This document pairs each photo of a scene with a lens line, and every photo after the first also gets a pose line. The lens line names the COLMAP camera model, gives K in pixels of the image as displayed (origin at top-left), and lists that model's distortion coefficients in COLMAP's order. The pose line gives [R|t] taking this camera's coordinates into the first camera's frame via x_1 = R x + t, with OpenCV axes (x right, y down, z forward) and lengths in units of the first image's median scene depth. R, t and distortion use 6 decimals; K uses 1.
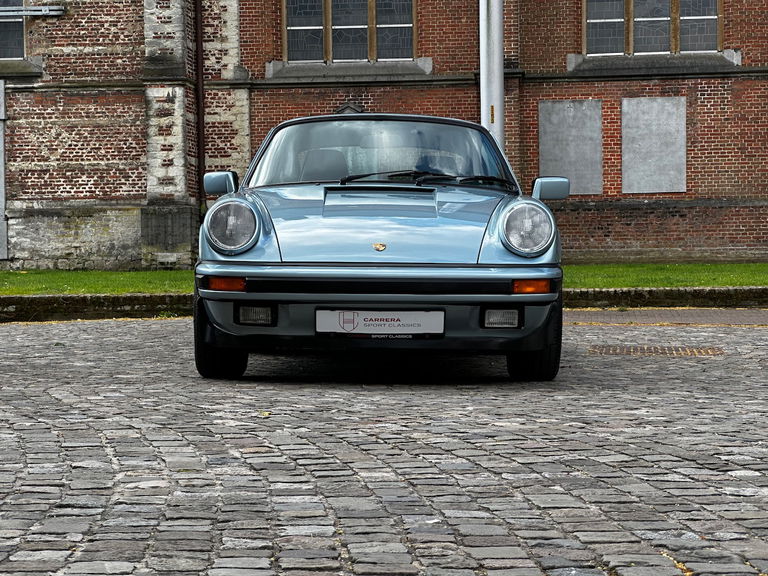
lens RADIAL K [[1734.9, 0, 383.7], [0, 1734.9, 287.2], [0, 0, 1]] dist [0.109117, 0.000000]
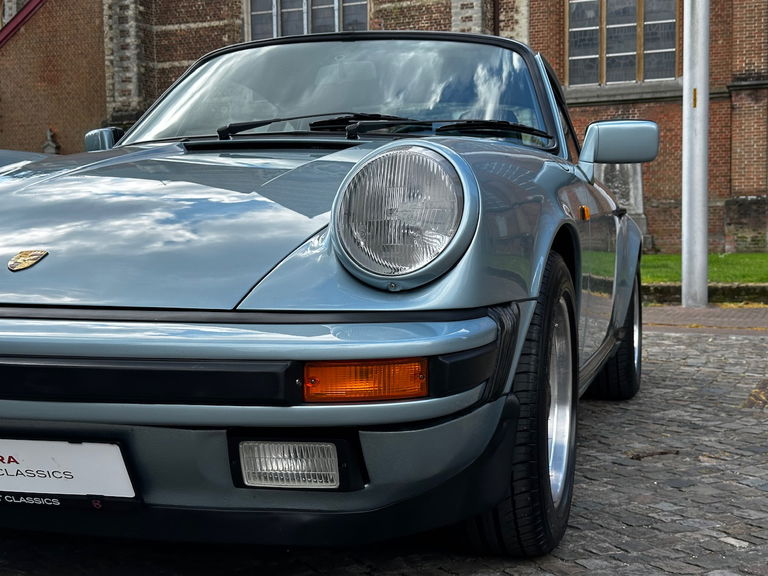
lens RADIAL K [[1067.8, 0, 383.9], [0, 1067.8, 290.7], [0, 0, 1]] dist [-0.035022, 0.000000]
pose [[0.952310, 0.011751, -0.304906, 0.078615], [-0.003748, 0.999633, 0.026818, -0.012265], [0.305109, -0.024396, 0.952005, 0.411921]]
